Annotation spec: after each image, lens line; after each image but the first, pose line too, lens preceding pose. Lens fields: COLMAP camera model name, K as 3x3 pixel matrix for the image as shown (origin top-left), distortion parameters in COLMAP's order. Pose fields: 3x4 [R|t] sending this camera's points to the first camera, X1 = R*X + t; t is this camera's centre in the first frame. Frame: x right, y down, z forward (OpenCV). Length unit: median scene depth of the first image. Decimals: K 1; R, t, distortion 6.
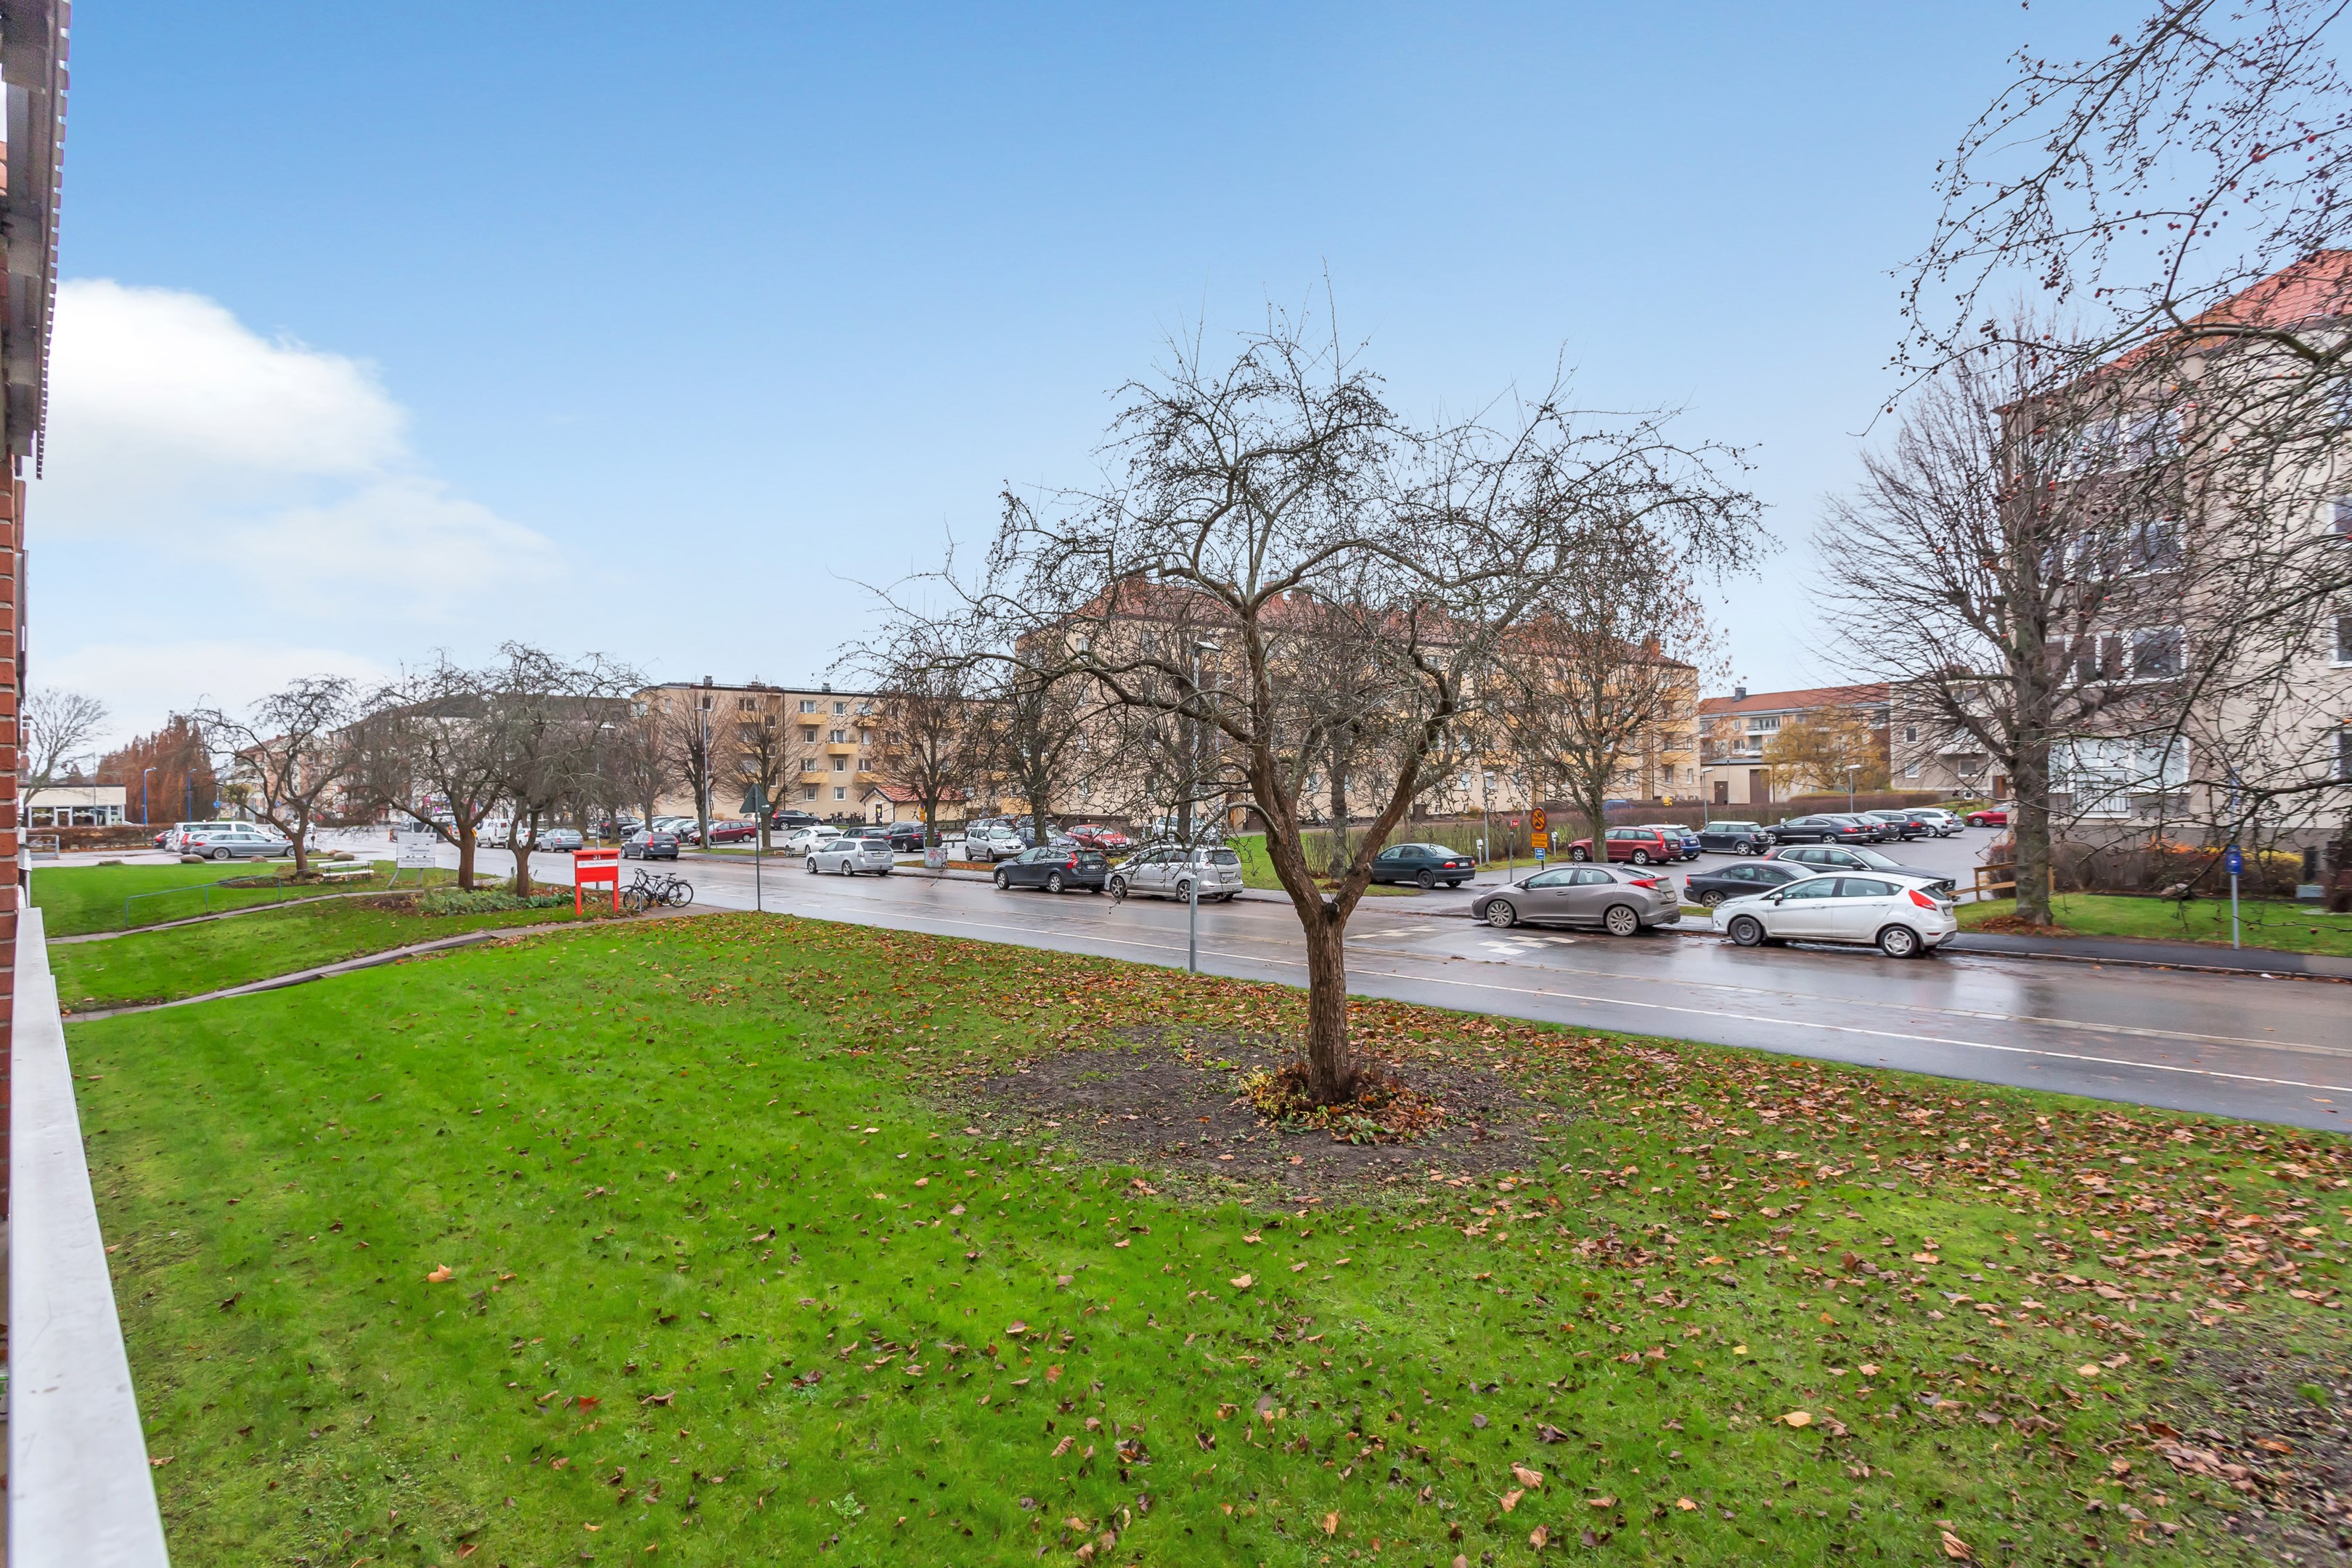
lens RADIAL K [[1123.3, 0, 1178.5], [0, 1123.3, 793.1], [0, 0, 1]] dist [0.000532, -0.000404]
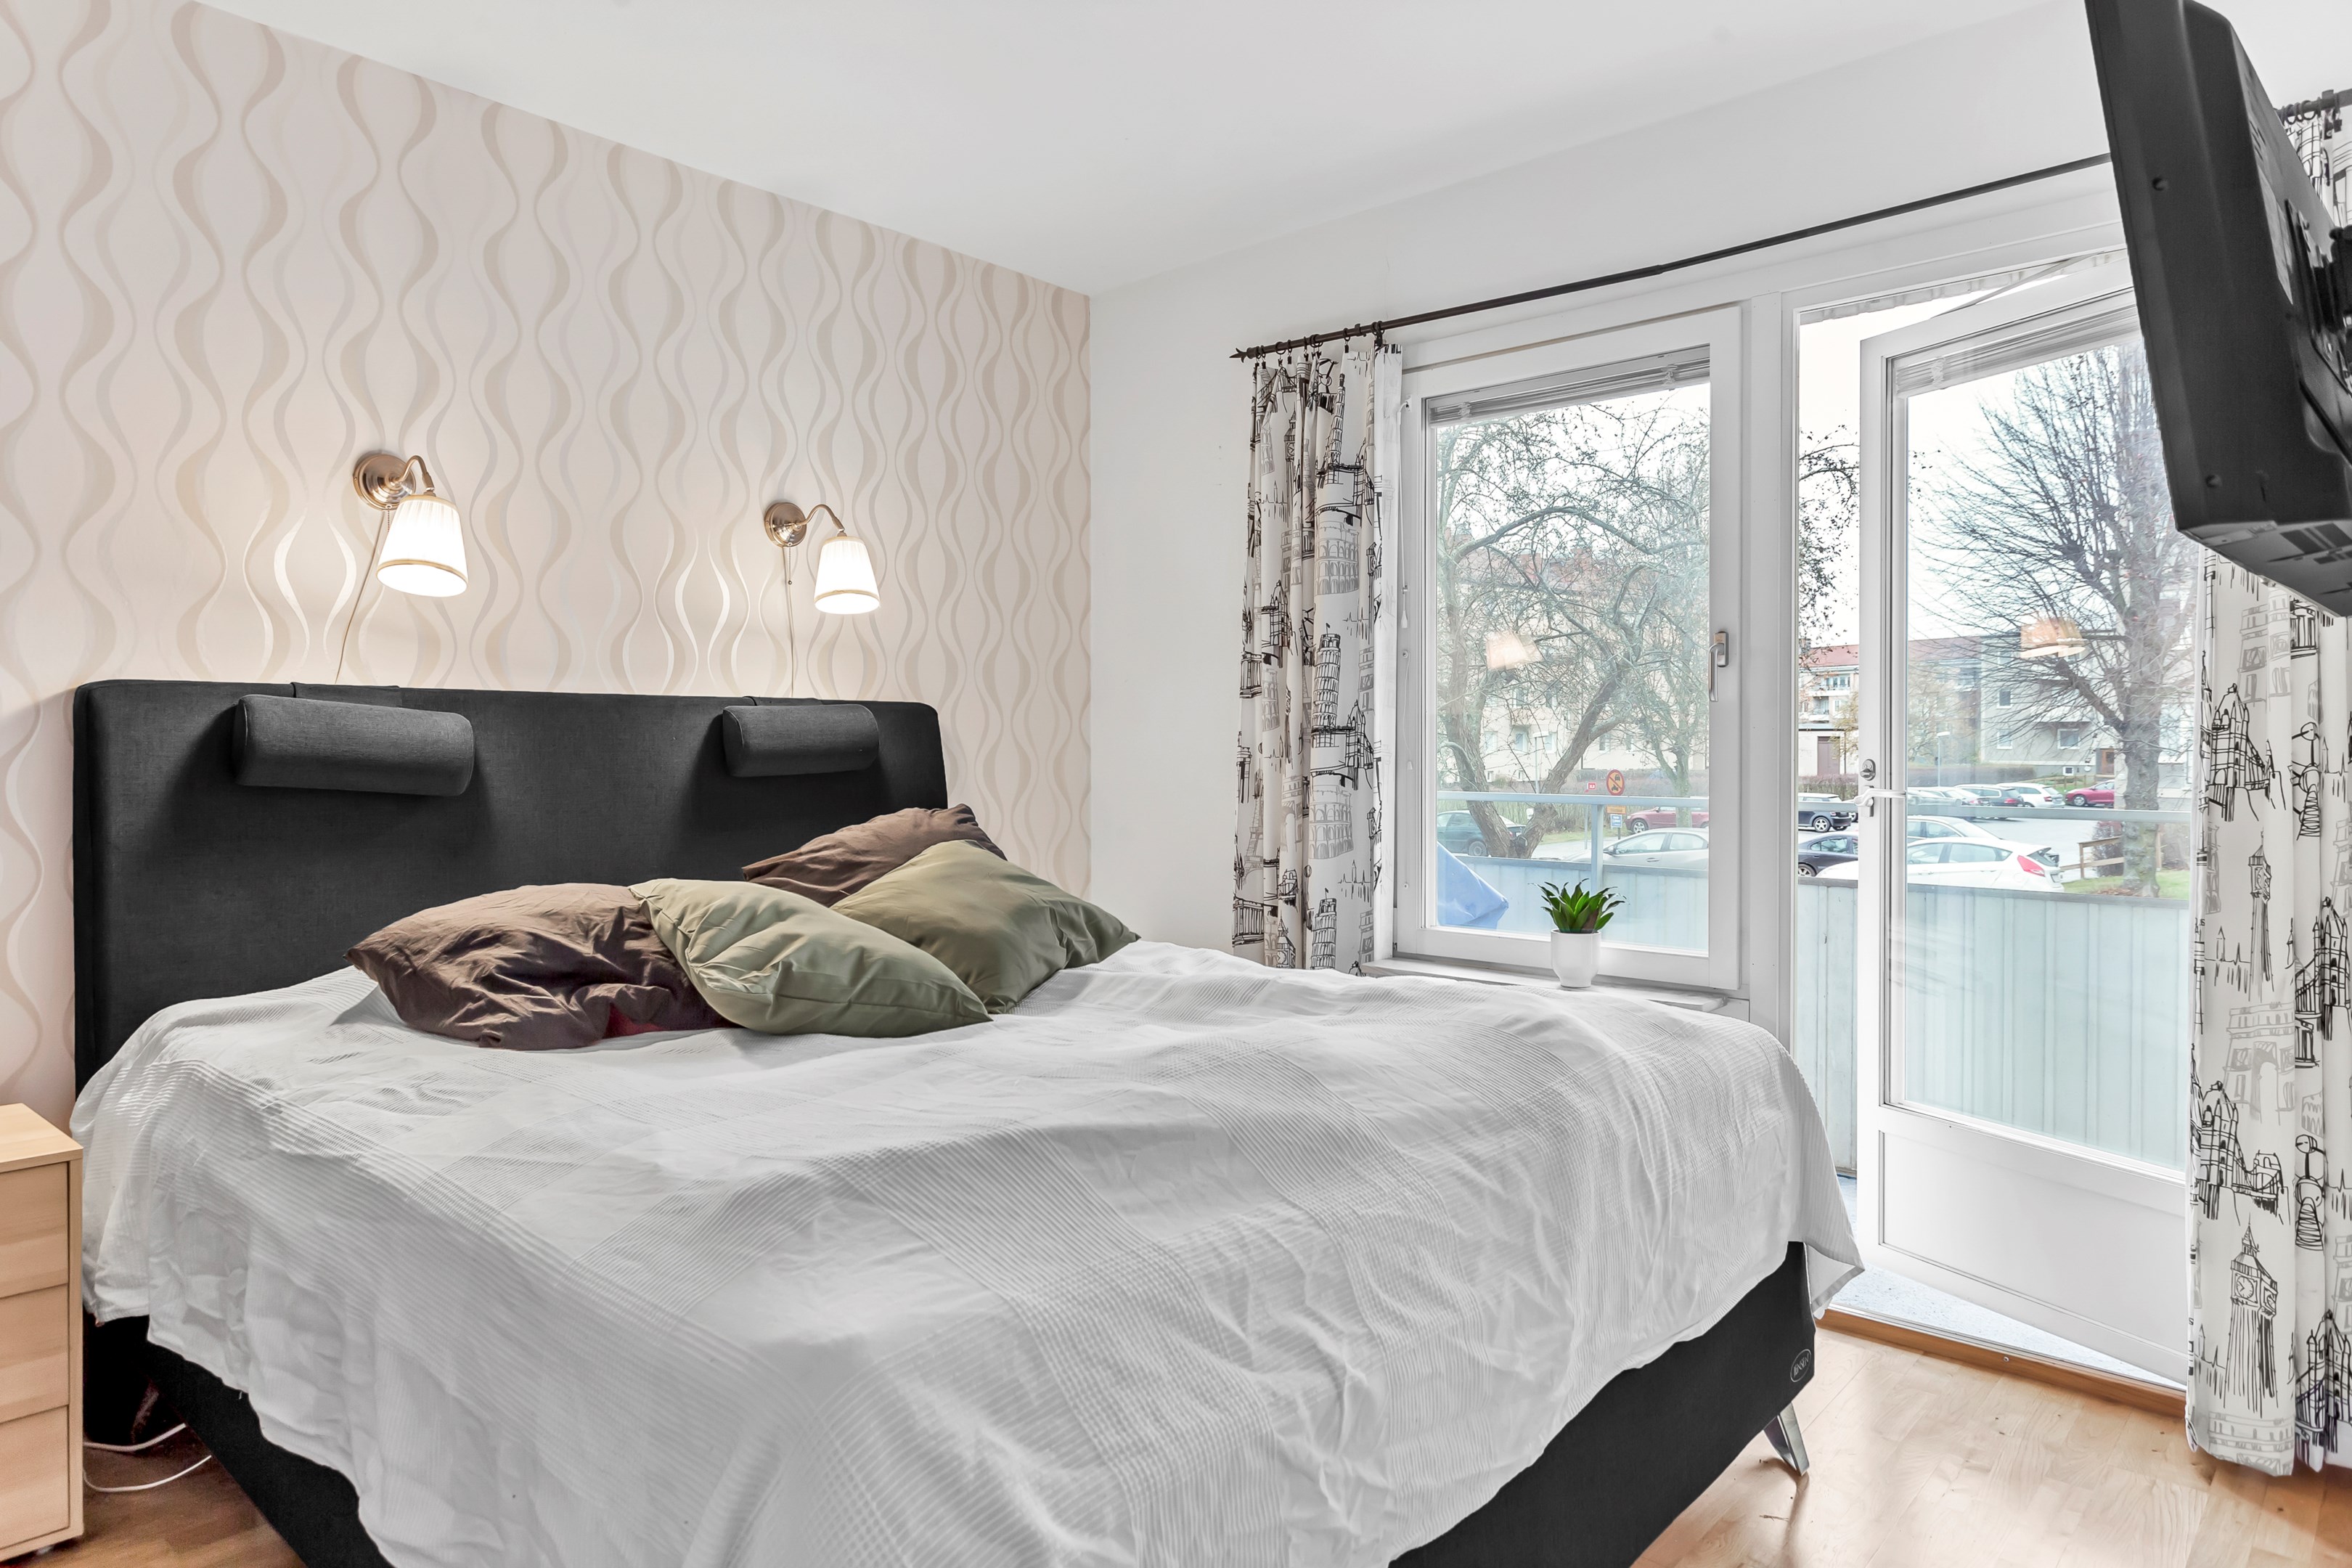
lens RADIAL K [[1406.1, 0, 1173.5], [0, 1406.1, 772.5], [0, 0, 1]] dist [-0.004636, 0.001089]
pose [[0.998809, 0.015810, 0.046155, -0.109828], [-0.016369, 0.999797, 0.011763, 0.010010], [-0.045960, -0.012504, 0.998865, -0.143471]]
